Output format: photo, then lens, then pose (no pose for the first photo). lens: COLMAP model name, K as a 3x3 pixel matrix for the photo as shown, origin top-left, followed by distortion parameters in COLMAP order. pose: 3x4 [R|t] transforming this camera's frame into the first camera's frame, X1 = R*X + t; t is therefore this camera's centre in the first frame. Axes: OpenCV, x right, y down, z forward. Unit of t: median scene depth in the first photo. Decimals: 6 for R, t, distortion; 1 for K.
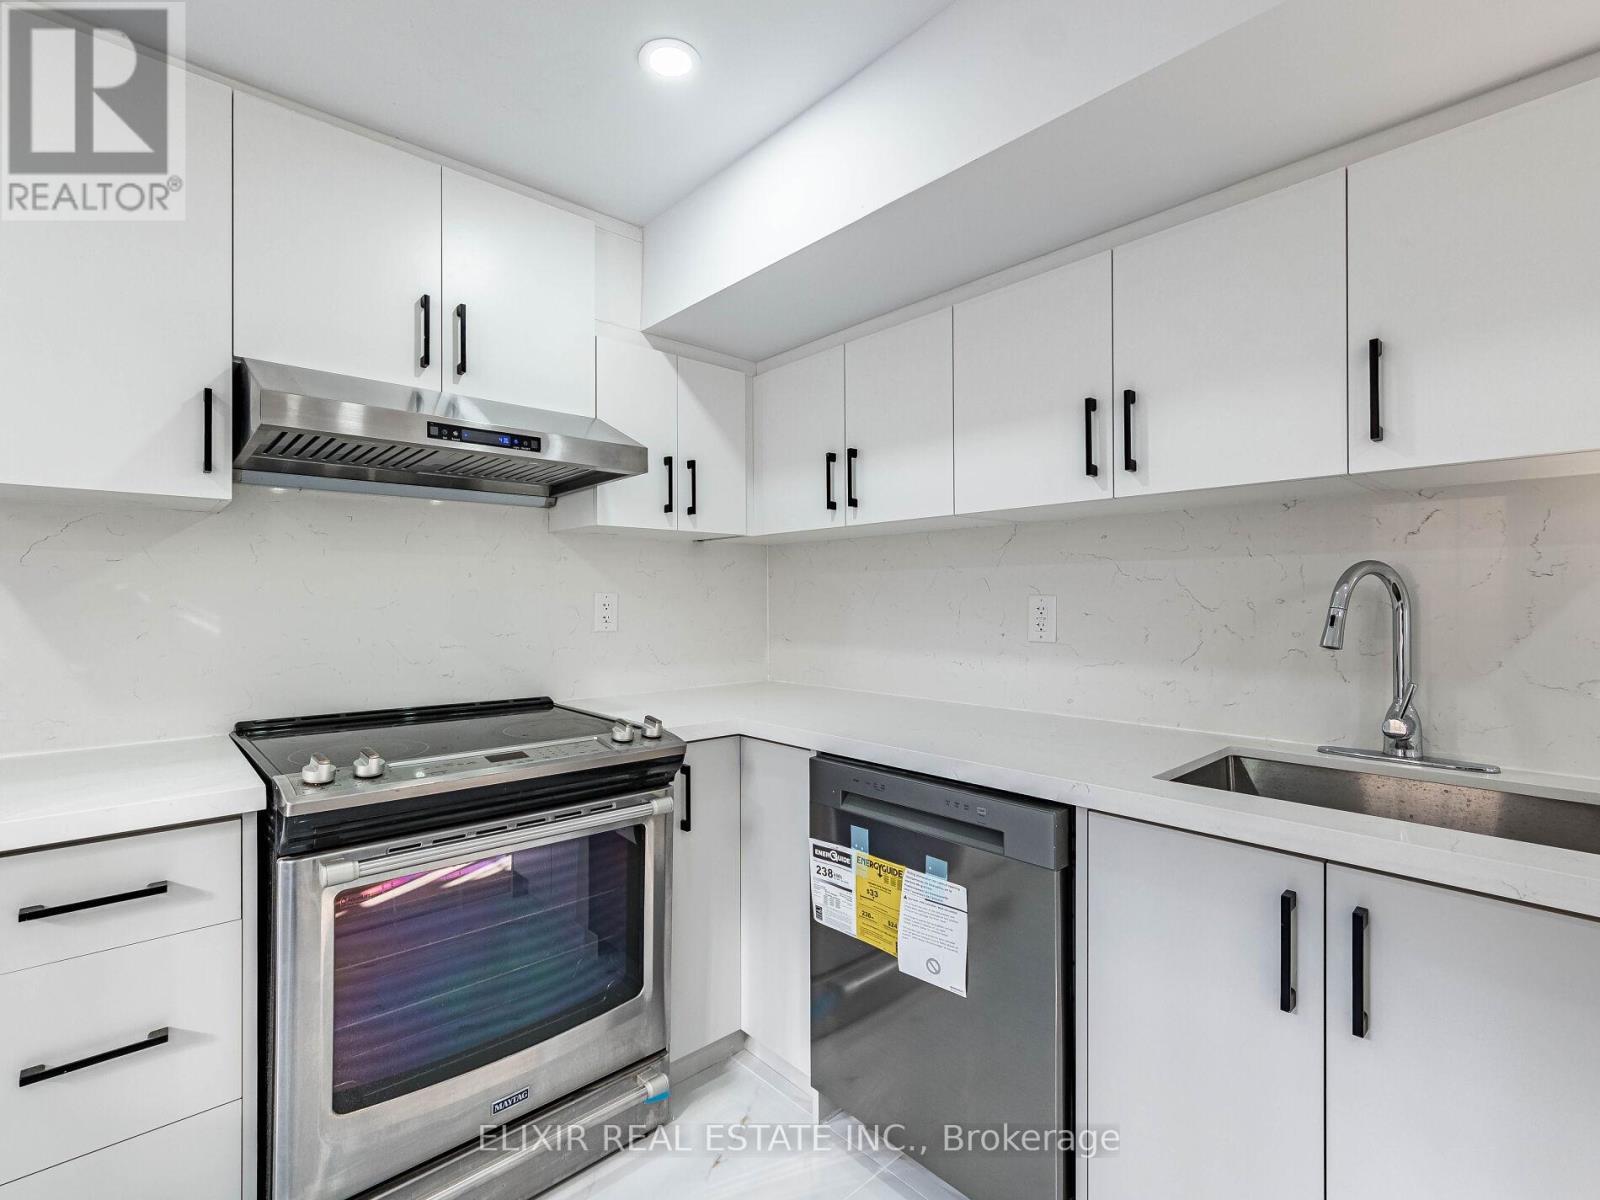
lens RADIAL K [[763.9, 0, 818.5], [0, 763.9, 599.8], [0, 0, 1]] dist [-0.001785, -0.000201]
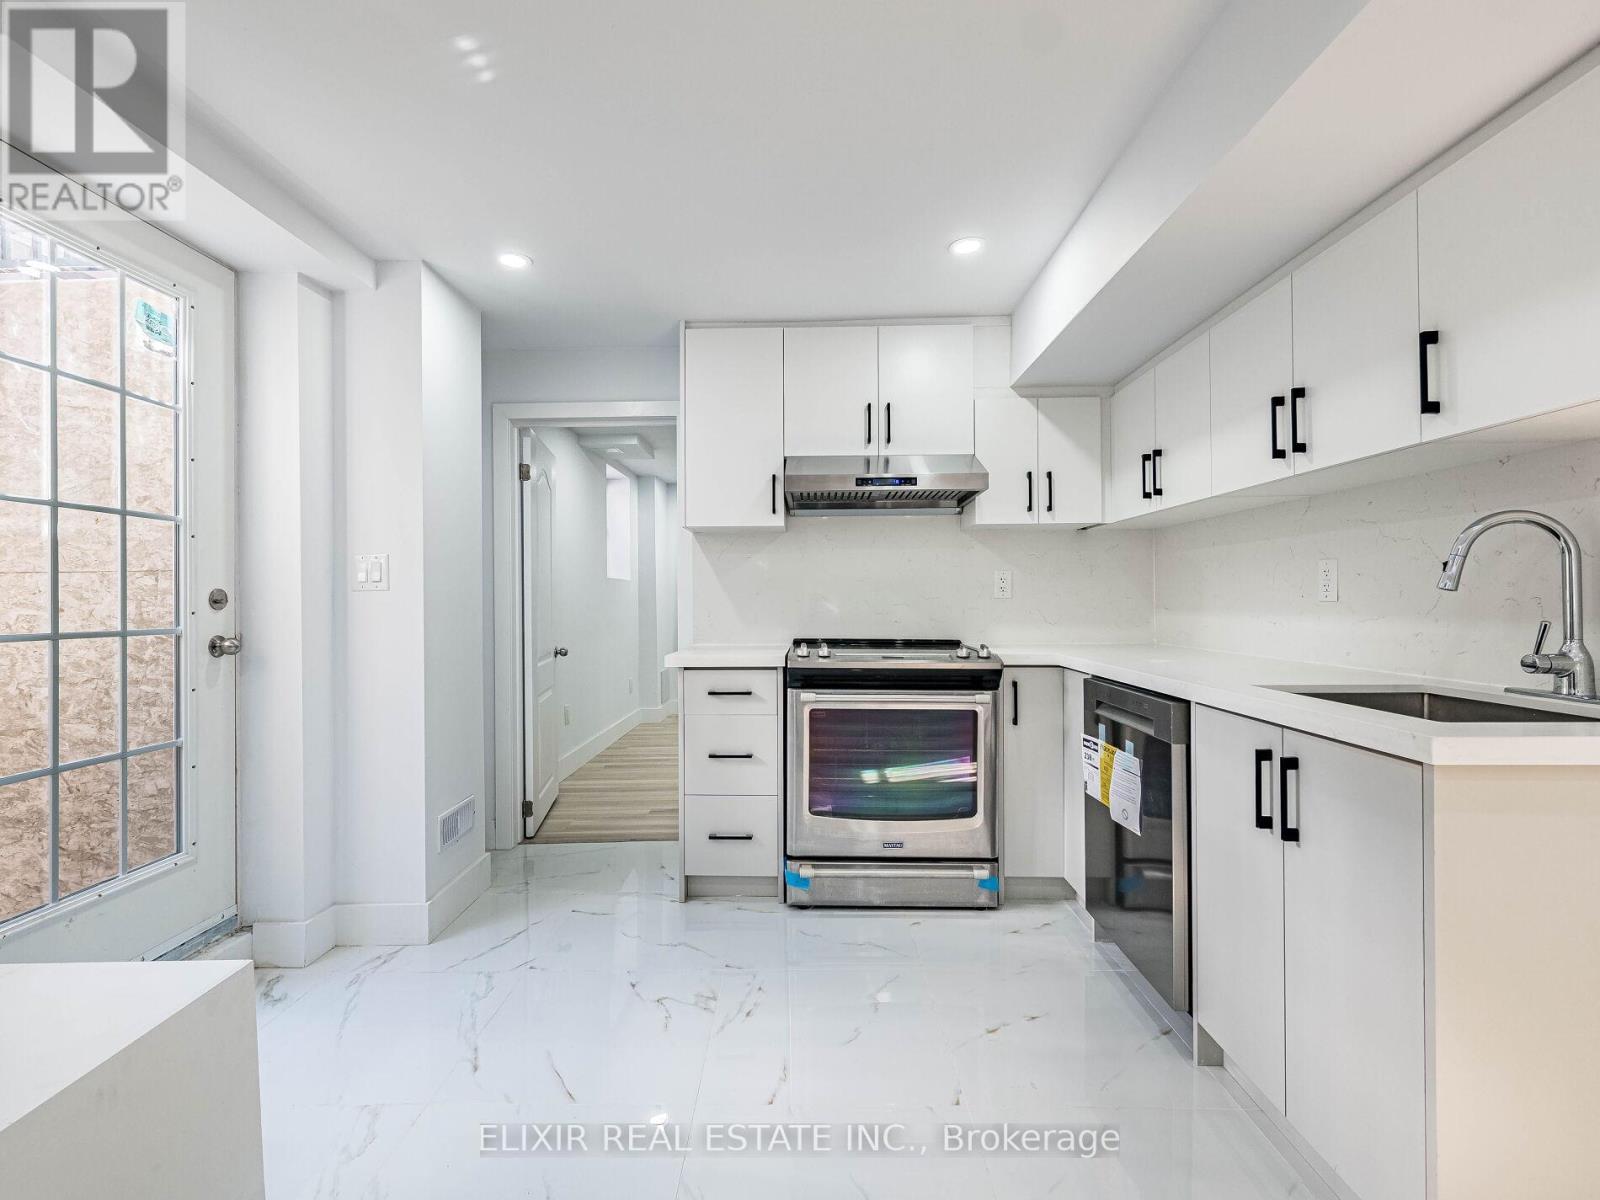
lens RADIAL K [[716.7, 0, 751.5], [0, 716.7, 596.3], [0, 0, 1]] dist [-0.000220, -0.000144]
pose [[0.689168, 0.001930, -0.724599, 0.541540], [0.000604, 0.999995, 0.003239, 0.050634], [0.724601, -0.002670, 0.689163, -0.379047]]
